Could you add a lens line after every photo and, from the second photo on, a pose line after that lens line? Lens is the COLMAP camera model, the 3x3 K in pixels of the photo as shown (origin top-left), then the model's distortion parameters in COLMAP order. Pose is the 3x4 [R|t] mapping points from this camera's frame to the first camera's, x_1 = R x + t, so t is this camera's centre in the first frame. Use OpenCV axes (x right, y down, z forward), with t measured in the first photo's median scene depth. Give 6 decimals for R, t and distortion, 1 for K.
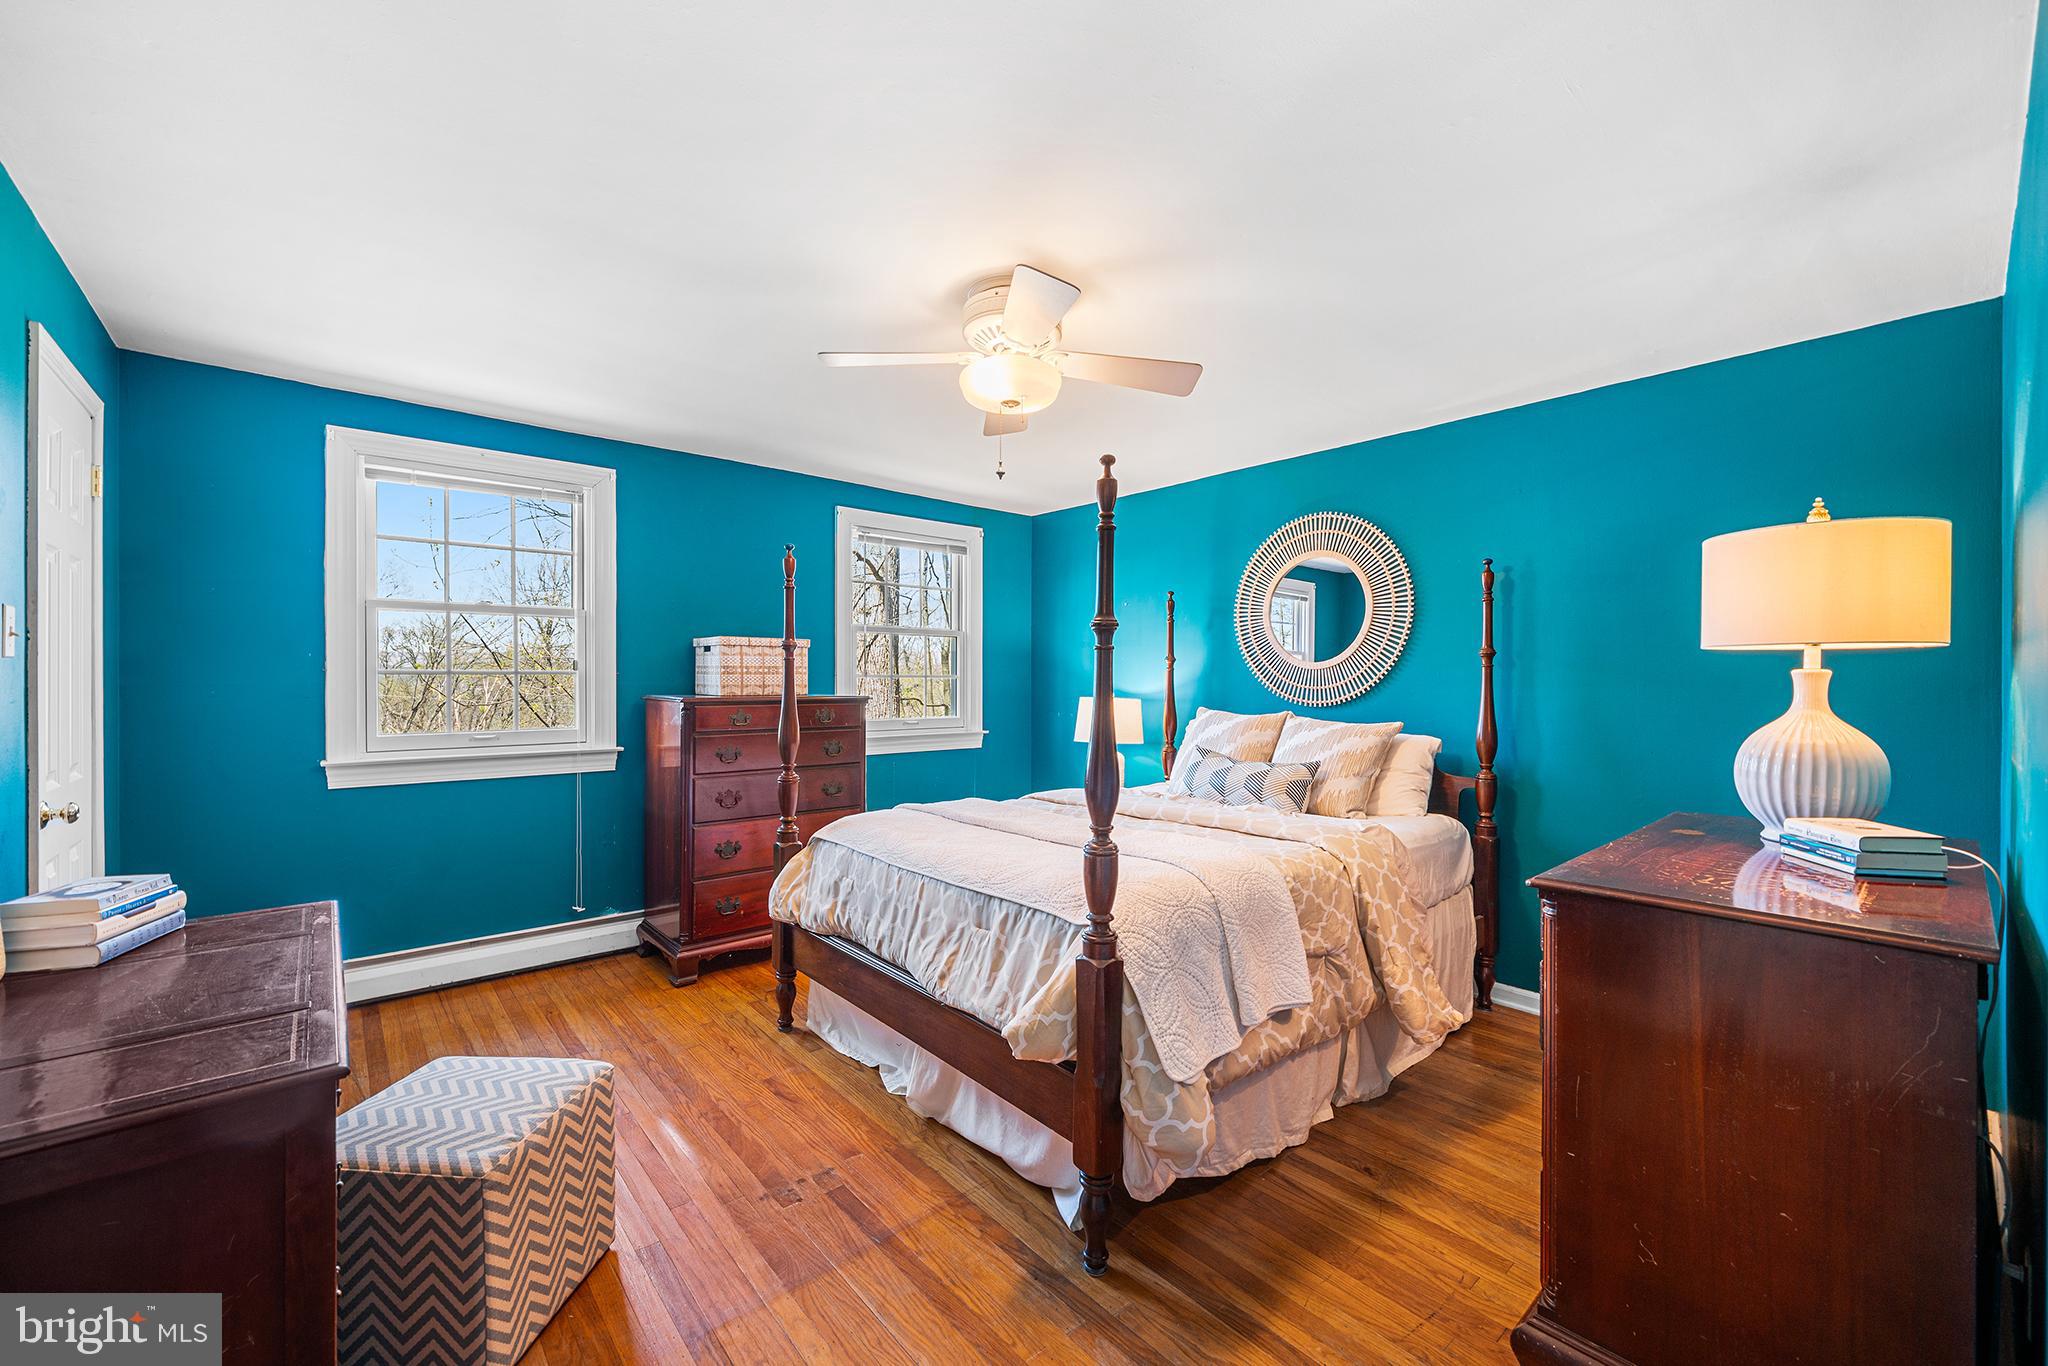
lens RADIAL K [[813.4, 0, 1027.9], [0, 813.4, 684.9], [0, 0, 1]] dist [0.000908, 0.000017]
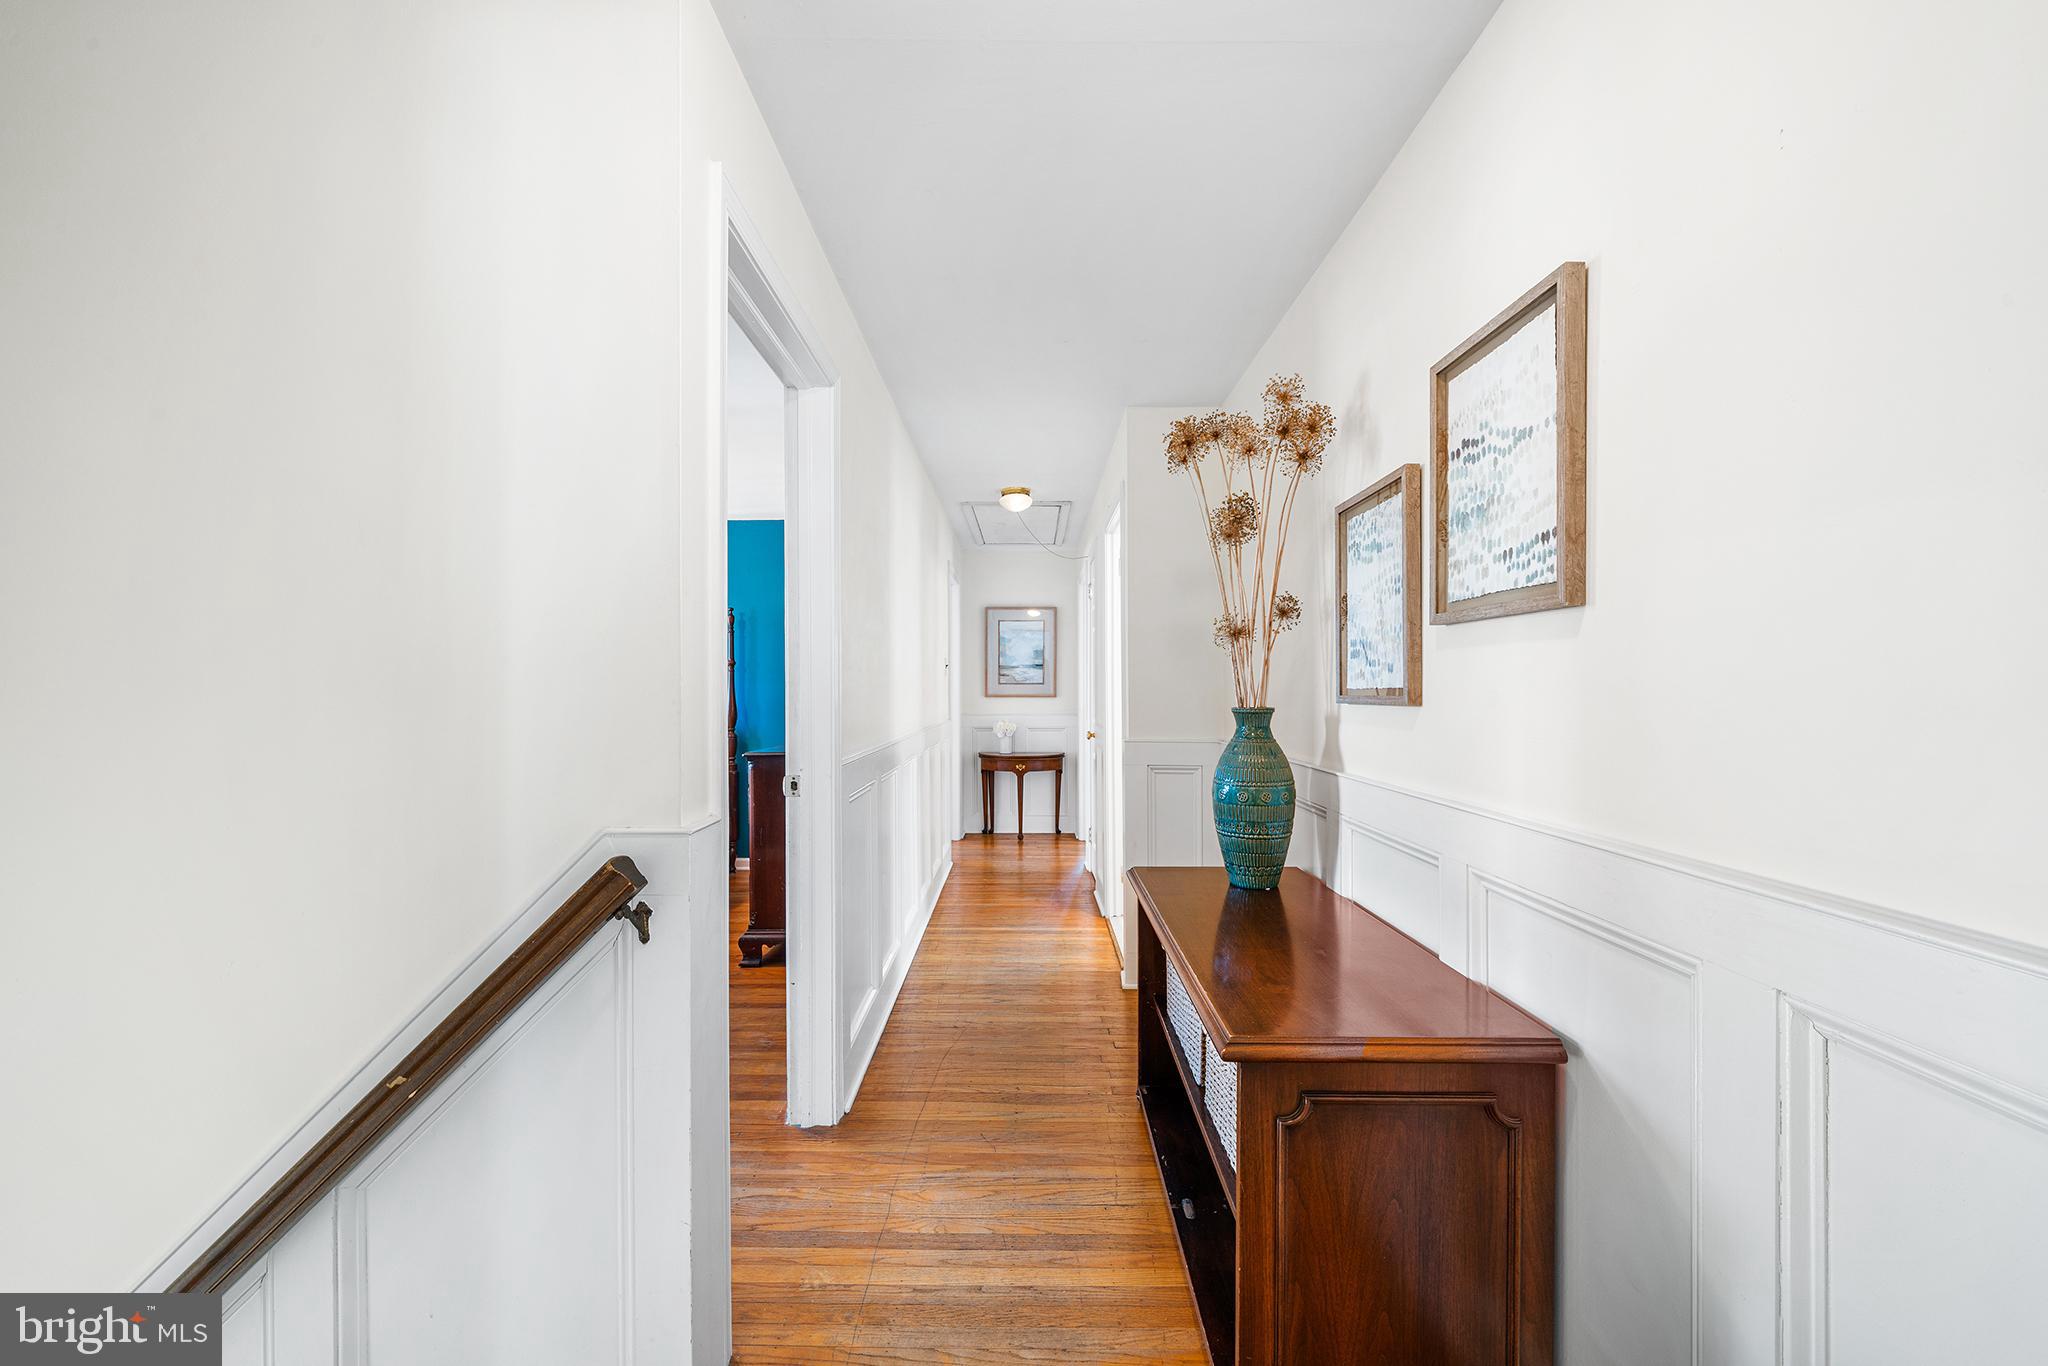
lens RADIAL K [[792.6, 0, 1022.1], [0, 792.6, 683.6], [0, 0, 1]] dist [0.000741, -0.000002]
pose [[0.649952, -0.001798, 0.759973, -0.282383], [0.002623, 0.999997, 0.000124, 0.003916], [-0.759971, 0.001913, 0.649954, -0.510116]]
